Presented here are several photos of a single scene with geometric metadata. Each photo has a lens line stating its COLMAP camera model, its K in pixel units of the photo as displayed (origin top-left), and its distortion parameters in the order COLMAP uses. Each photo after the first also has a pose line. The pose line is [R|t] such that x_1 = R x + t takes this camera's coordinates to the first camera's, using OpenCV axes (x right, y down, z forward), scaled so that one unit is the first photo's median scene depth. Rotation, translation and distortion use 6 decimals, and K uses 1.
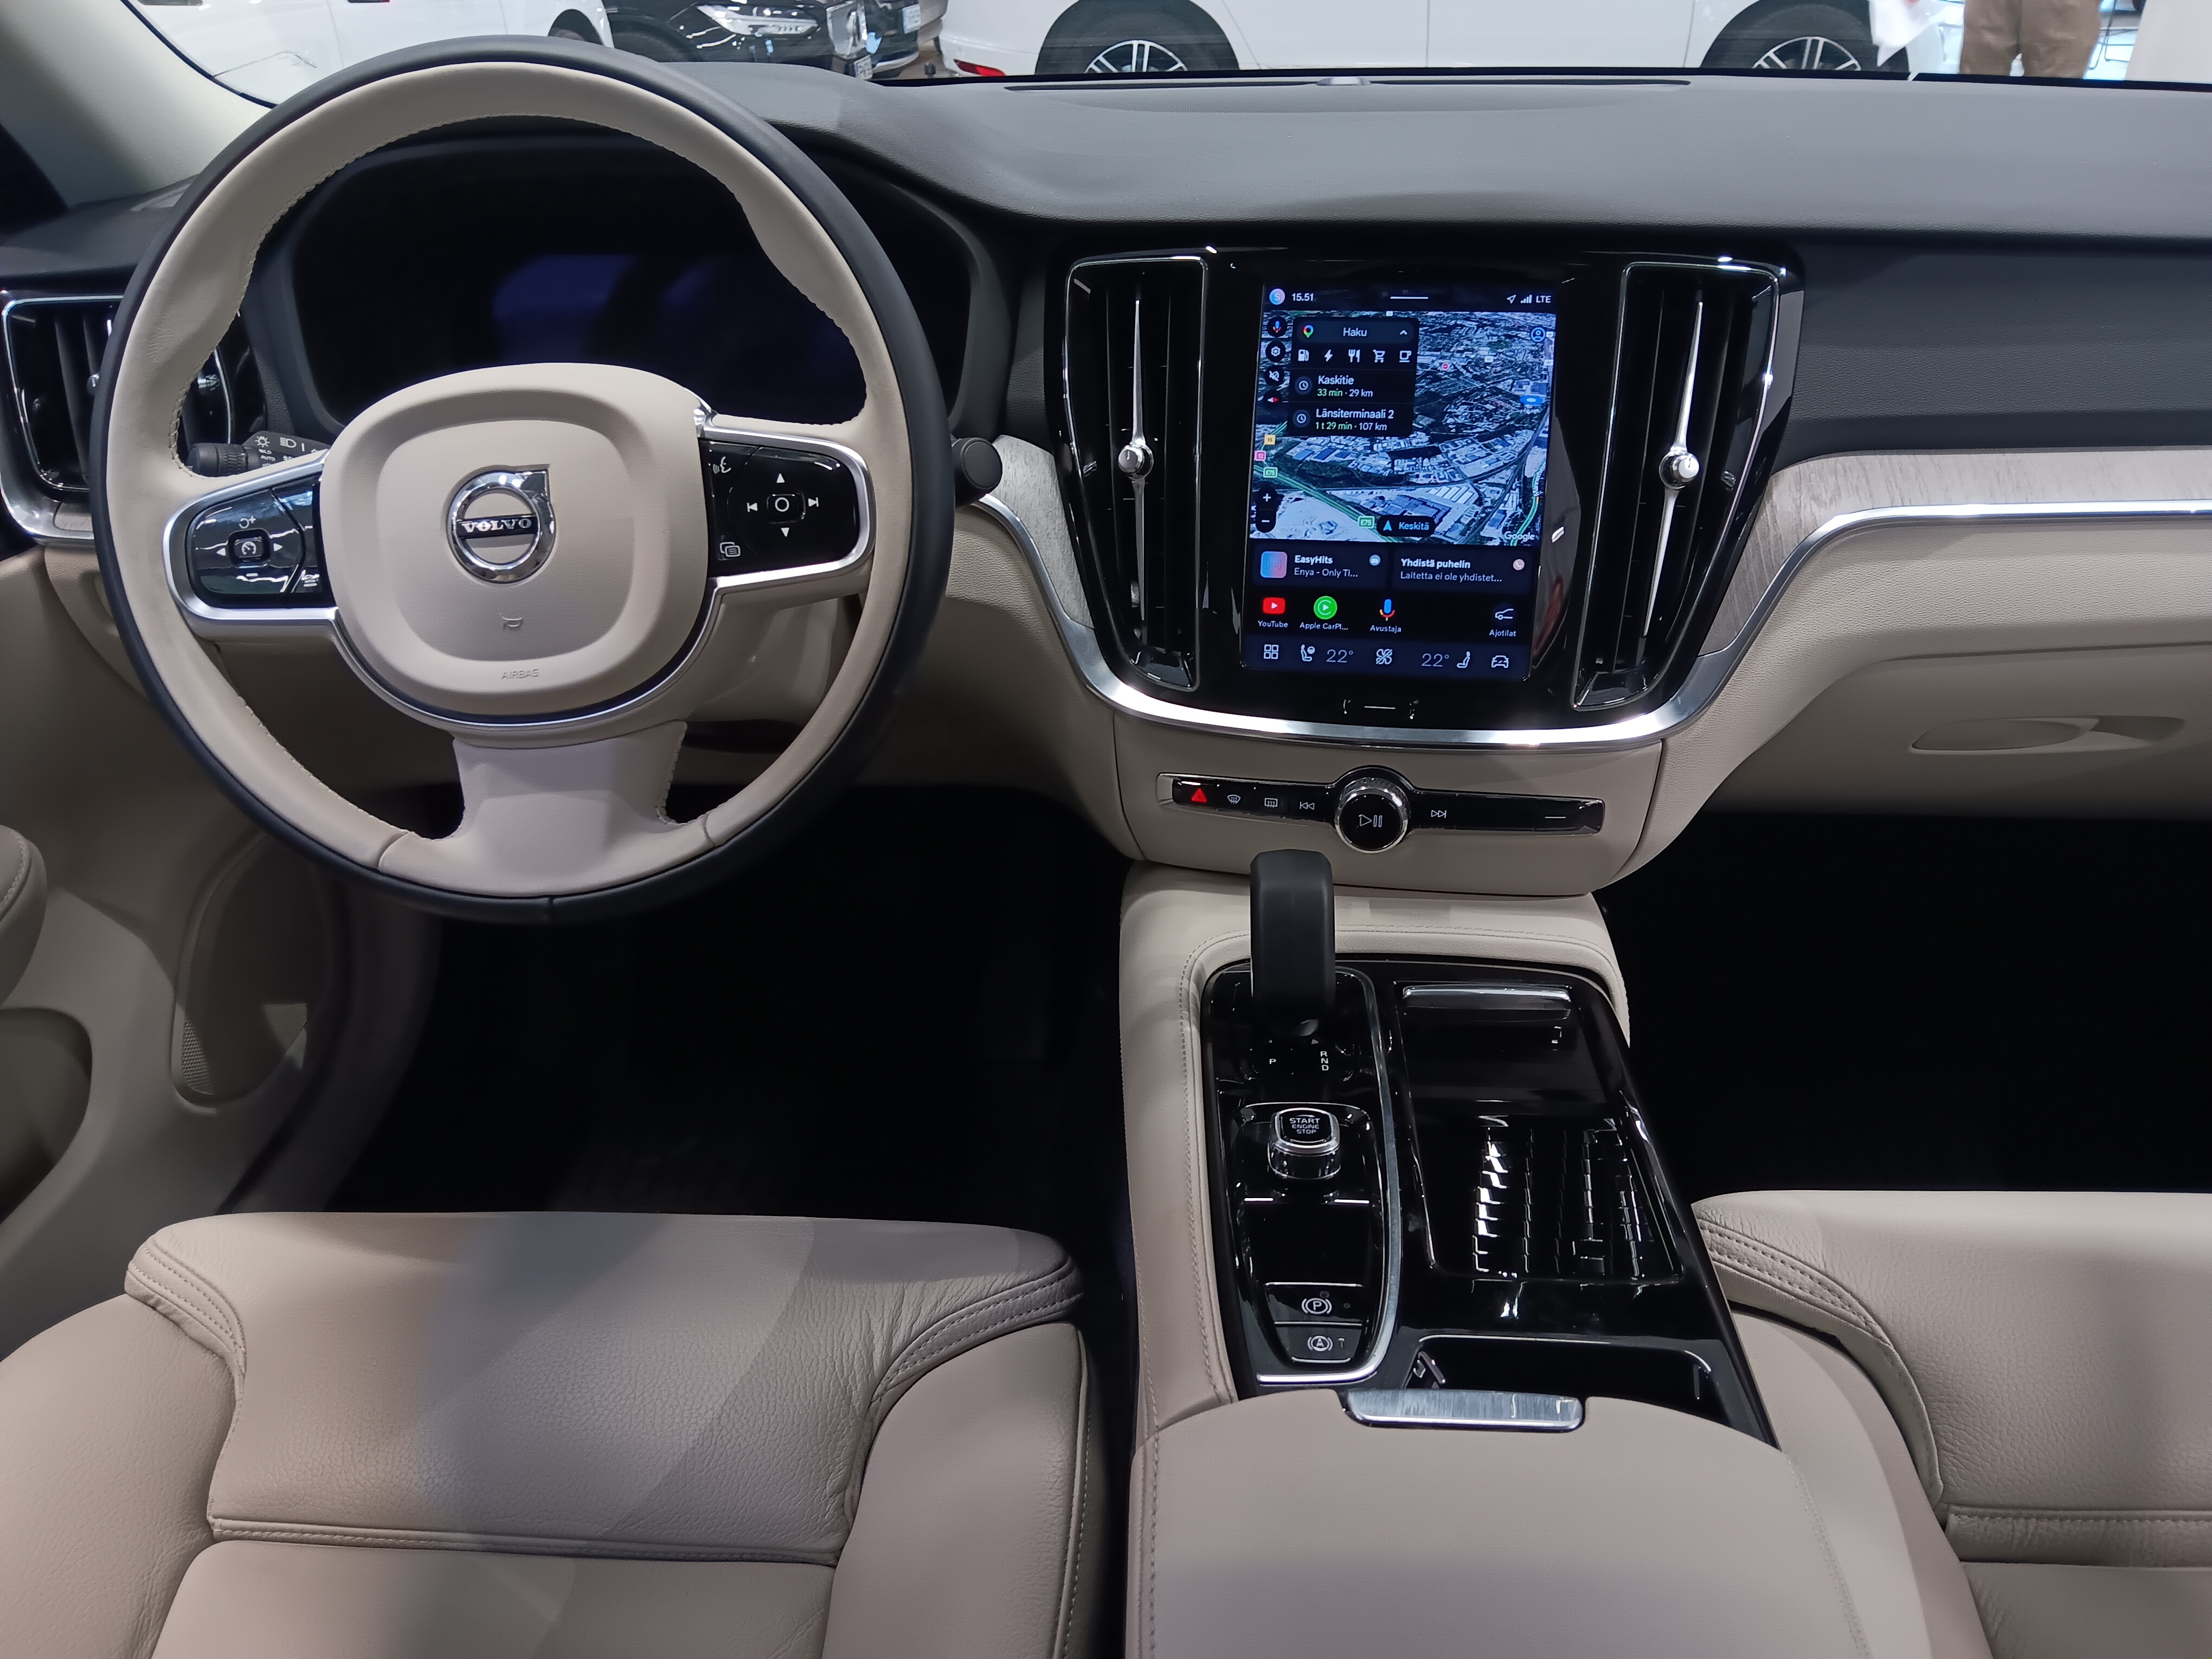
lens RADIAL K [[1652.5, 0, 1107.8], [0, 1652.5, 835.3], [0, 0, 1]] dist [0.067825, -0.152341]
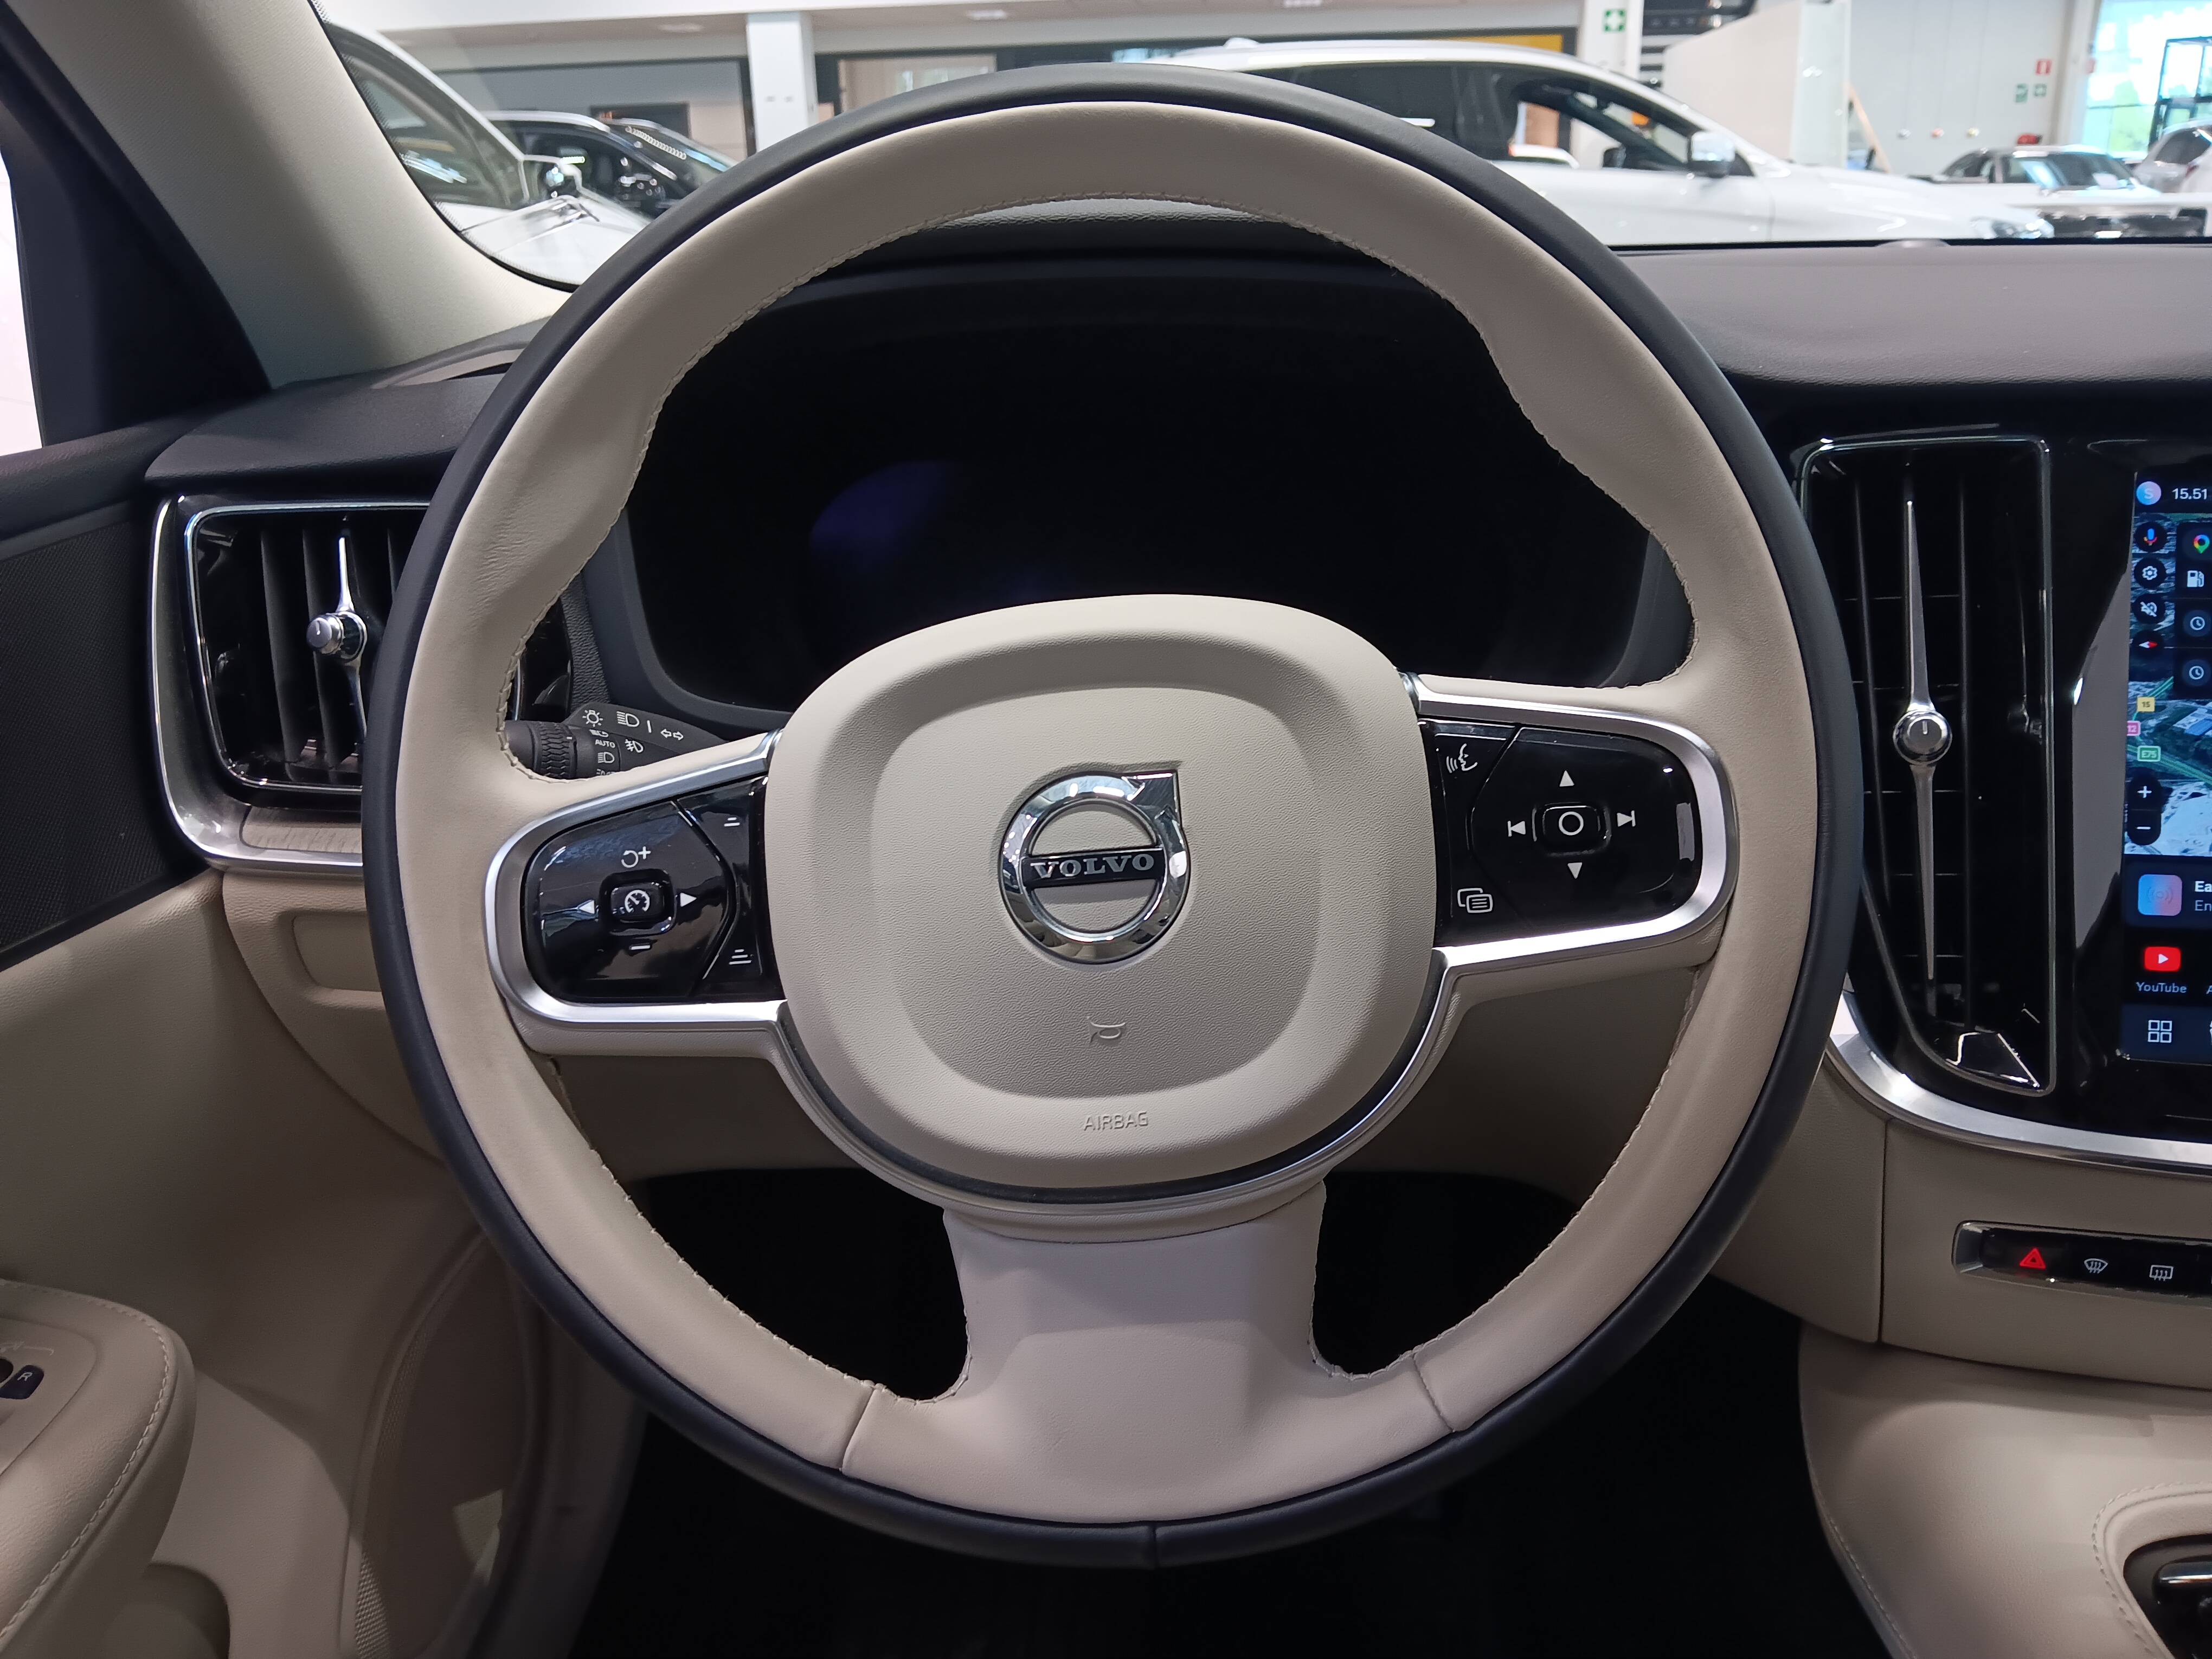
lens RADIAL K [[1652.5, 0, 1107.8], [0, 1652.5, 835.3], [0, 0, 1]] dist [0.067825, -0.152341]
pose [[0.999926, -0.006106, -0.010532, -0.302552], [0.004466, 0.988792, -0.149235, -0.094678], [0.011325, 0.149177, 0.988746, 0.369291]]
